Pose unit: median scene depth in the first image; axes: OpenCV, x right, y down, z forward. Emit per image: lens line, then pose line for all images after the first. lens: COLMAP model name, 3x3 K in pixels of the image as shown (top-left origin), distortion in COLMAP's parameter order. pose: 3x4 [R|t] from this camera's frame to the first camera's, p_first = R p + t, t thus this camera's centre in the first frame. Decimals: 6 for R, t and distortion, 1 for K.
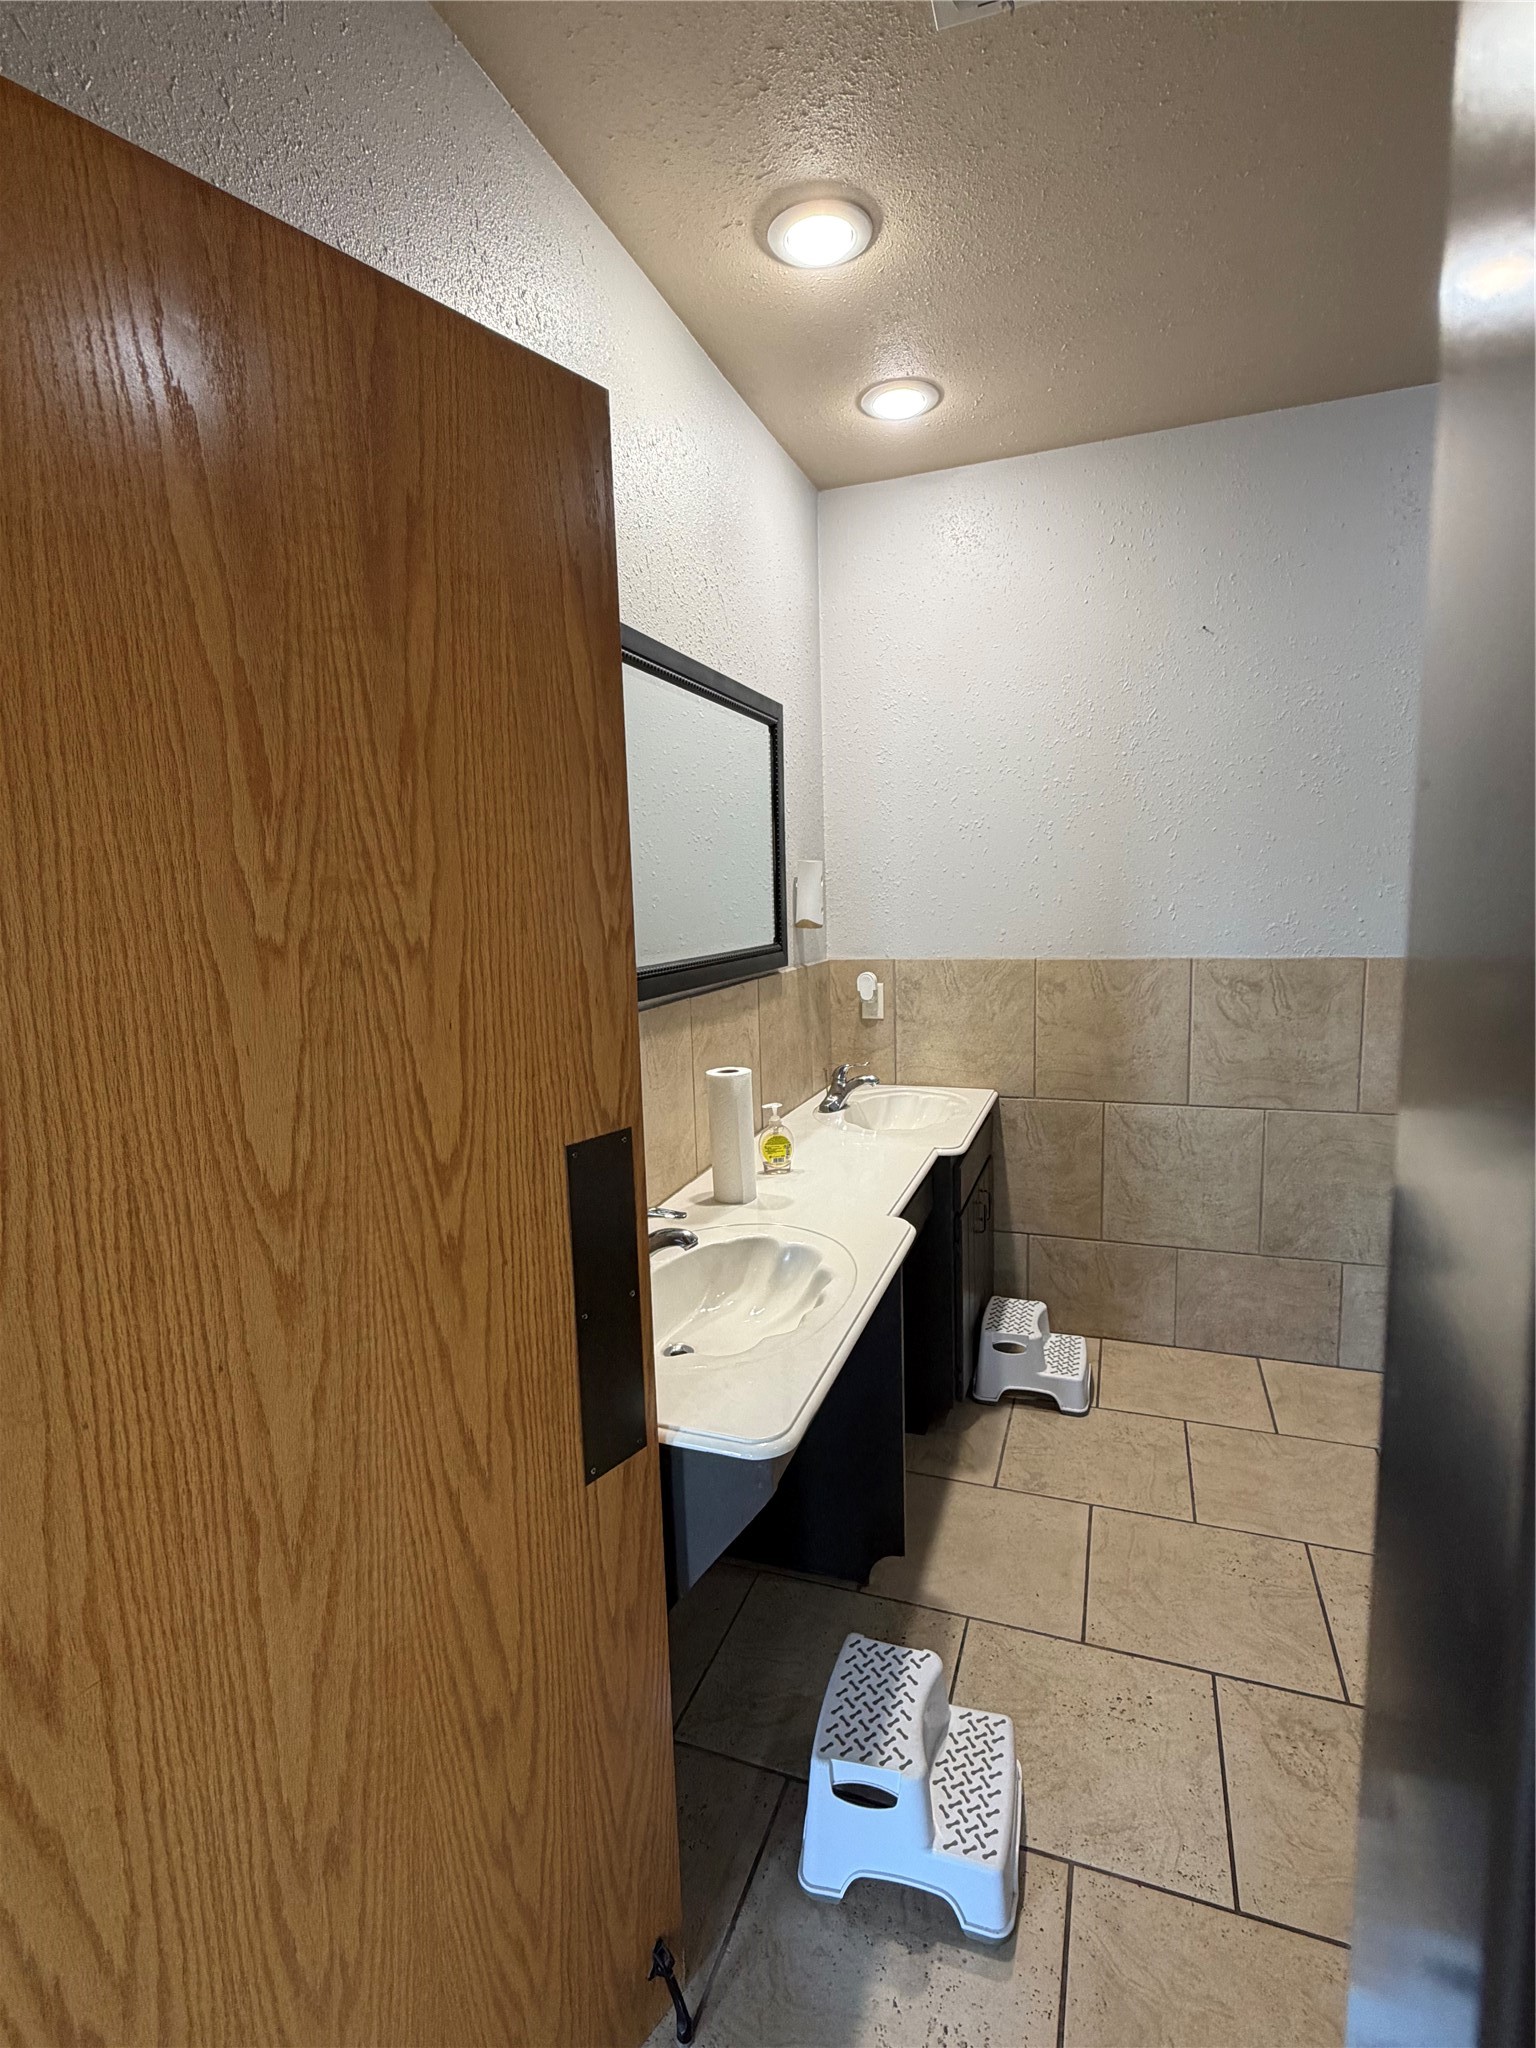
lens RADIAL K [[976.9, 0, 768.0], [0, 976.9, 1024.0], [0, 0, 1]] dist [-0.000002, -0.001067]
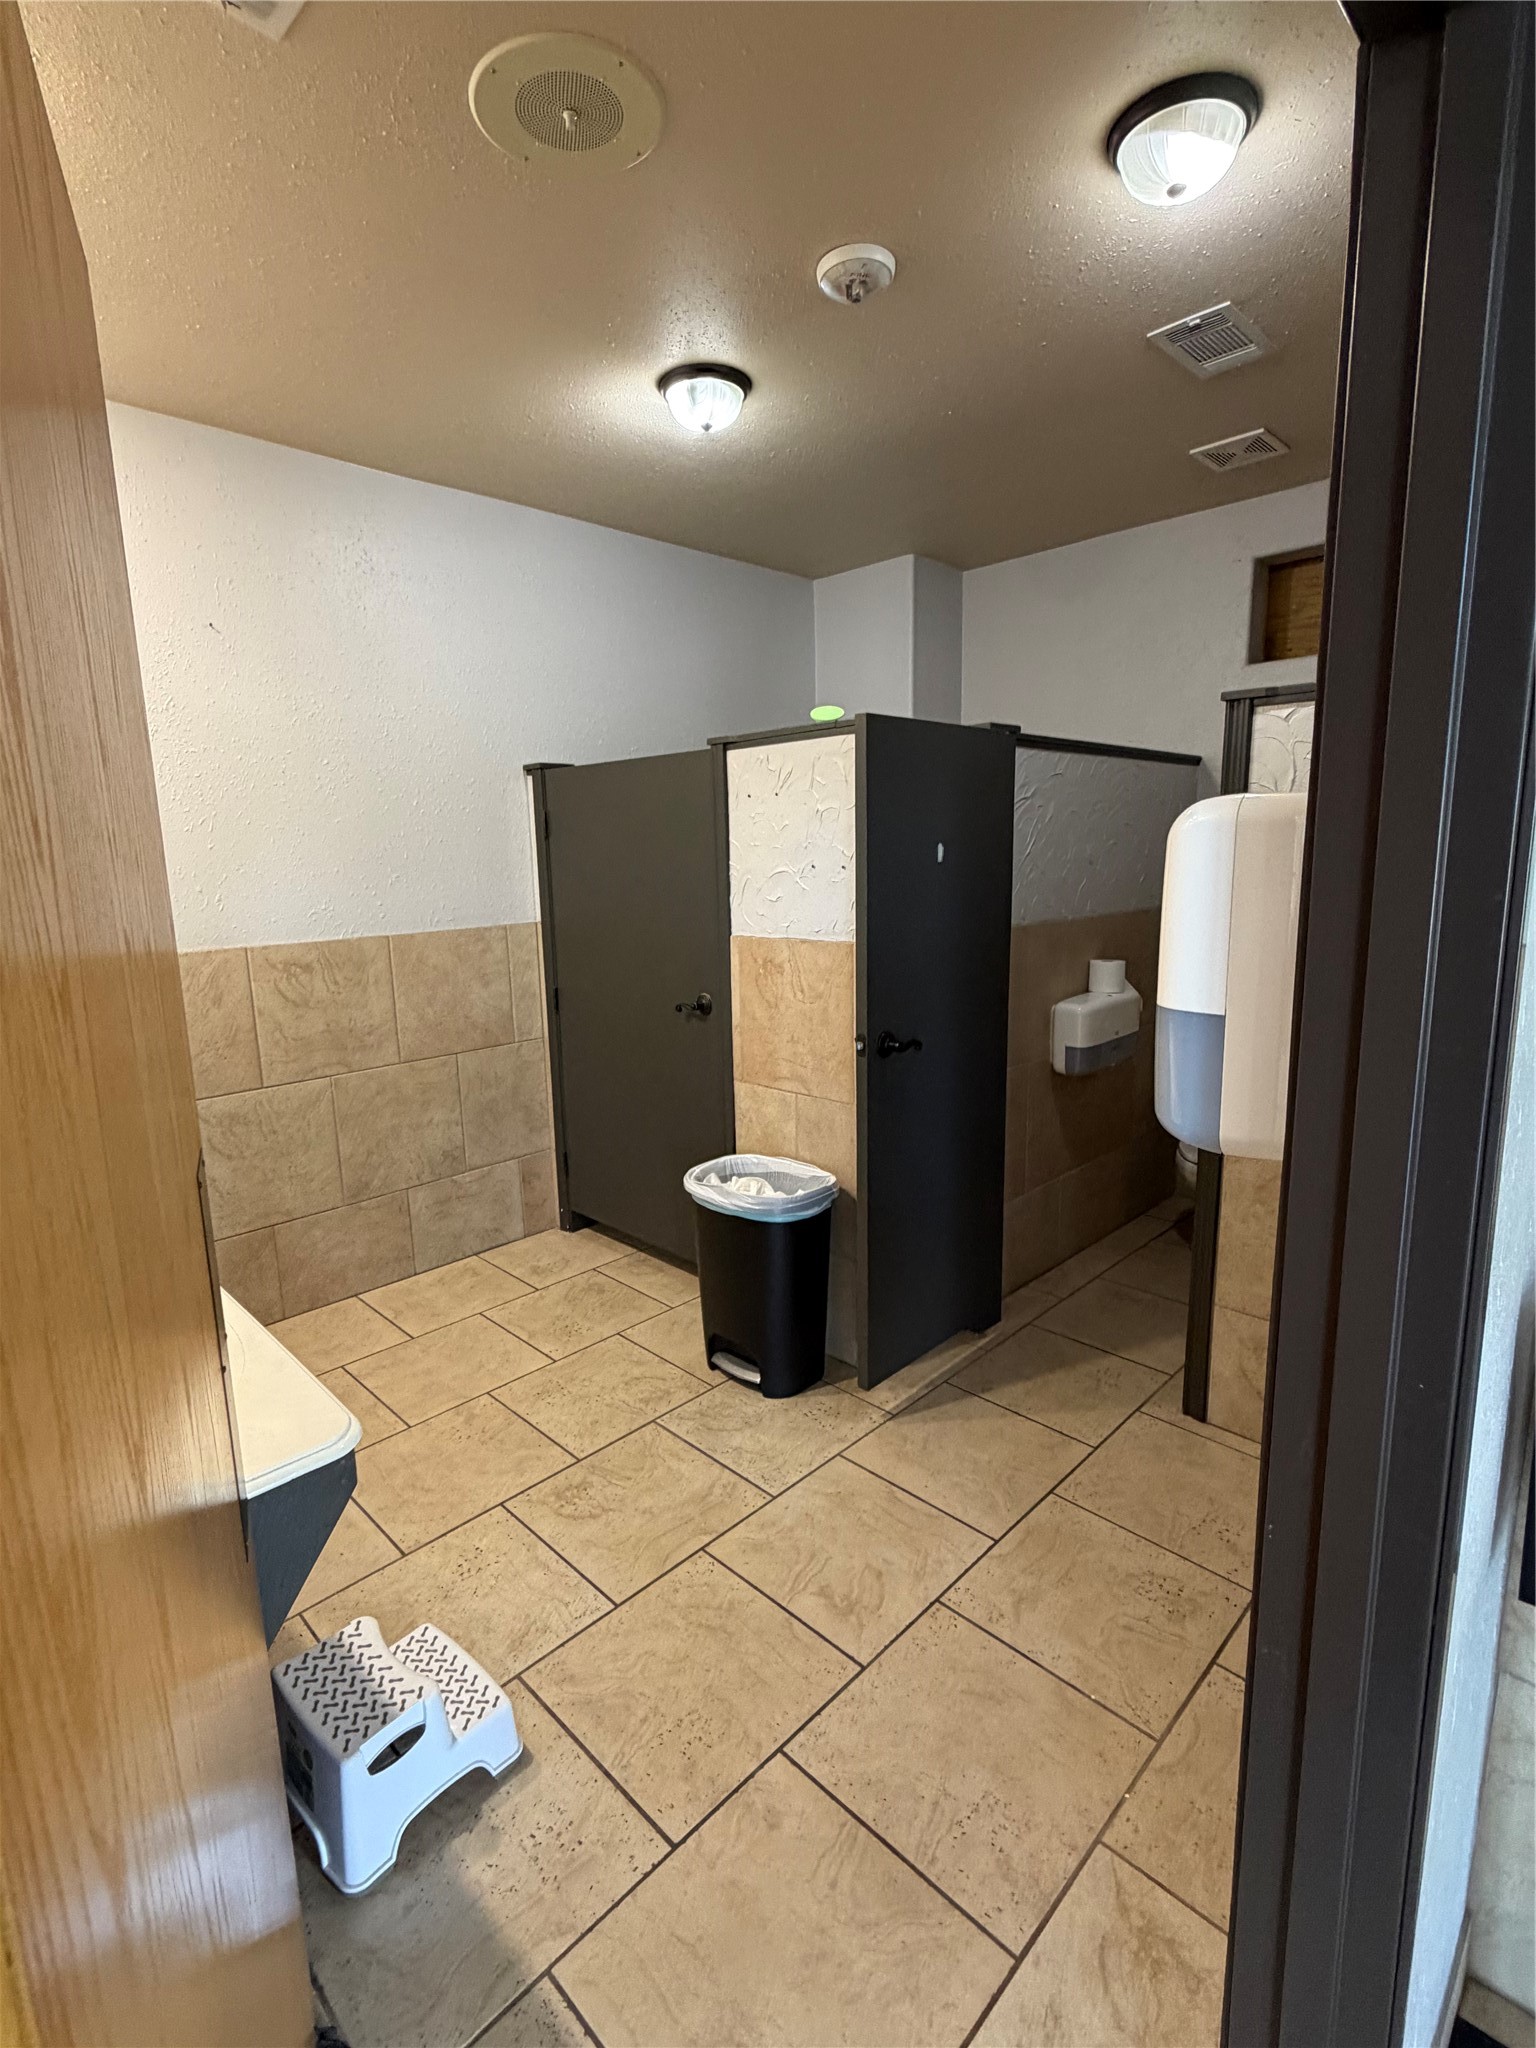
lens RADIAL K [[976.9, 0, 768.0], [0, 976.9, 1024.0], [0, 0, 1]] dist [-0.000002, -0.001067]
pose [[0.410723, -0.142335, 0.900582, -0.293255], [0.138675, 0.986000, 0.092590, -0.005968], [-0.901152, 0.086860, 0.424711, 0.071048]]
